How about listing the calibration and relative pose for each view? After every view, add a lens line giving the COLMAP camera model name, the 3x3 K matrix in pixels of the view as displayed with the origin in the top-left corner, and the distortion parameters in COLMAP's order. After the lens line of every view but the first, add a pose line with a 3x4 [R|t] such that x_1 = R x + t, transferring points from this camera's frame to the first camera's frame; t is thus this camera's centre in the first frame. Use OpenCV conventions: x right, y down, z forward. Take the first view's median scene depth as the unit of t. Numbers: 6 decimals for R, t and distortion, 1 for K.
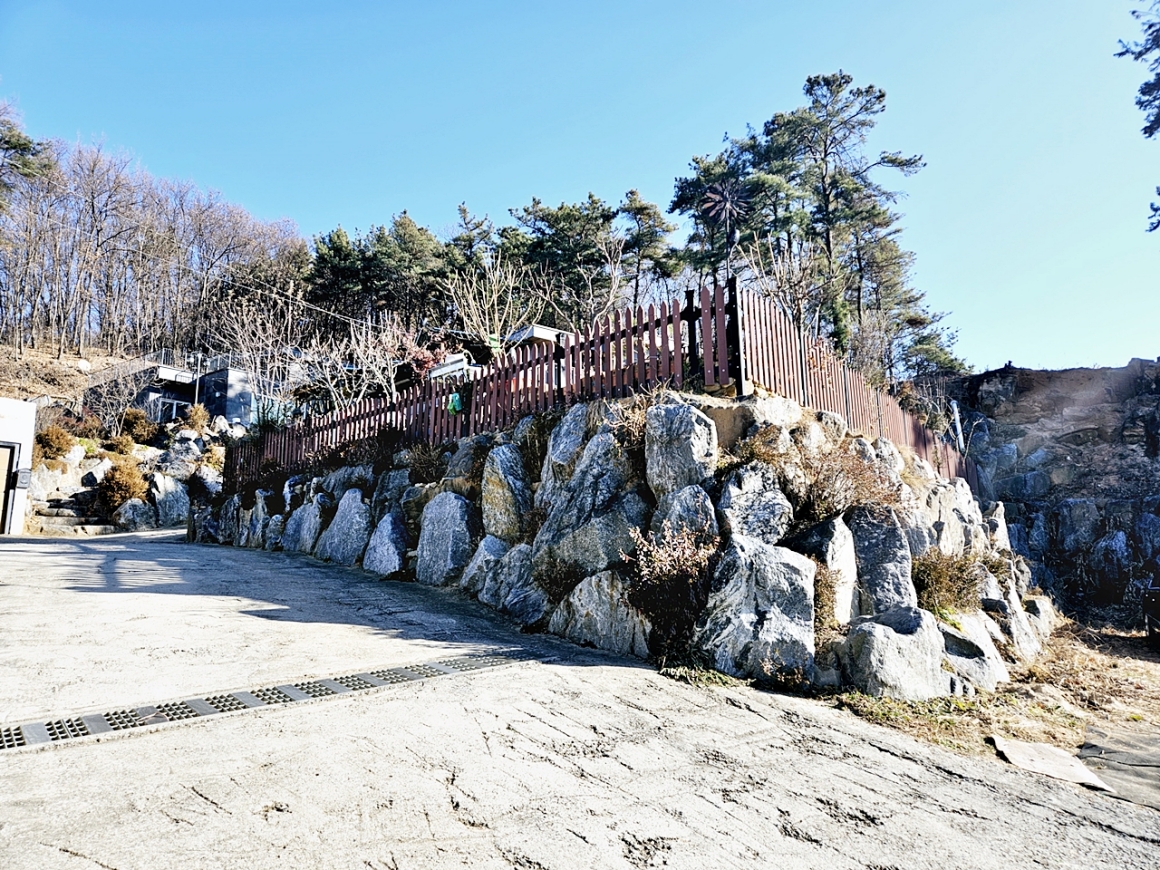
lens RADIAL K [[771.8, 0, 588.6], [0, 771.8, 437.8], [0, 0, 1]] dist [0.059522, -0.000207]
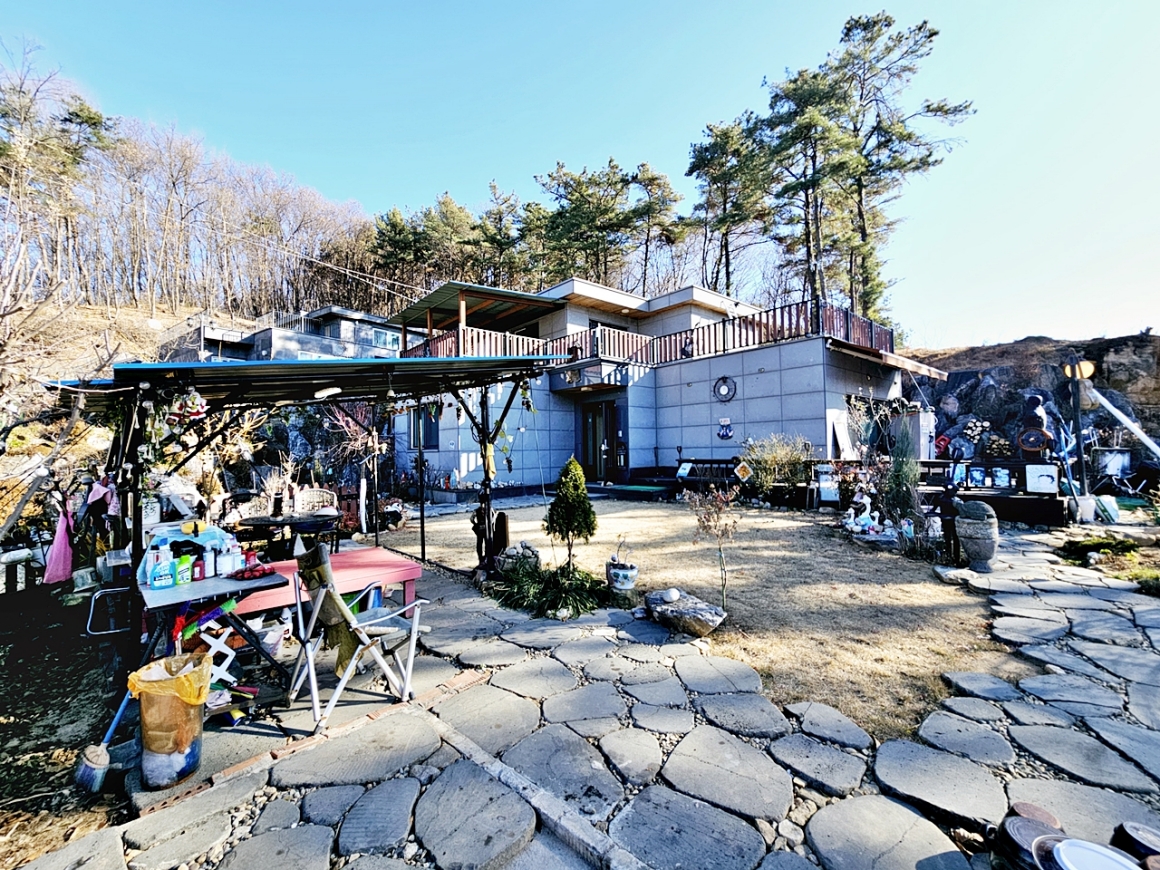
lens RADIAL K [[472.2, 0, 582.0], [0, 472.2, 432.8], [0, 0, 1]] dist [0.003330, -0.001659]
pose [[0.999965, -0.000169, 0.008353, -0.039694], [-0.001043, 0.989444, 0.144912, -0.033472], [-0.008290, -0.144916, 0.989409, 0.281833]]
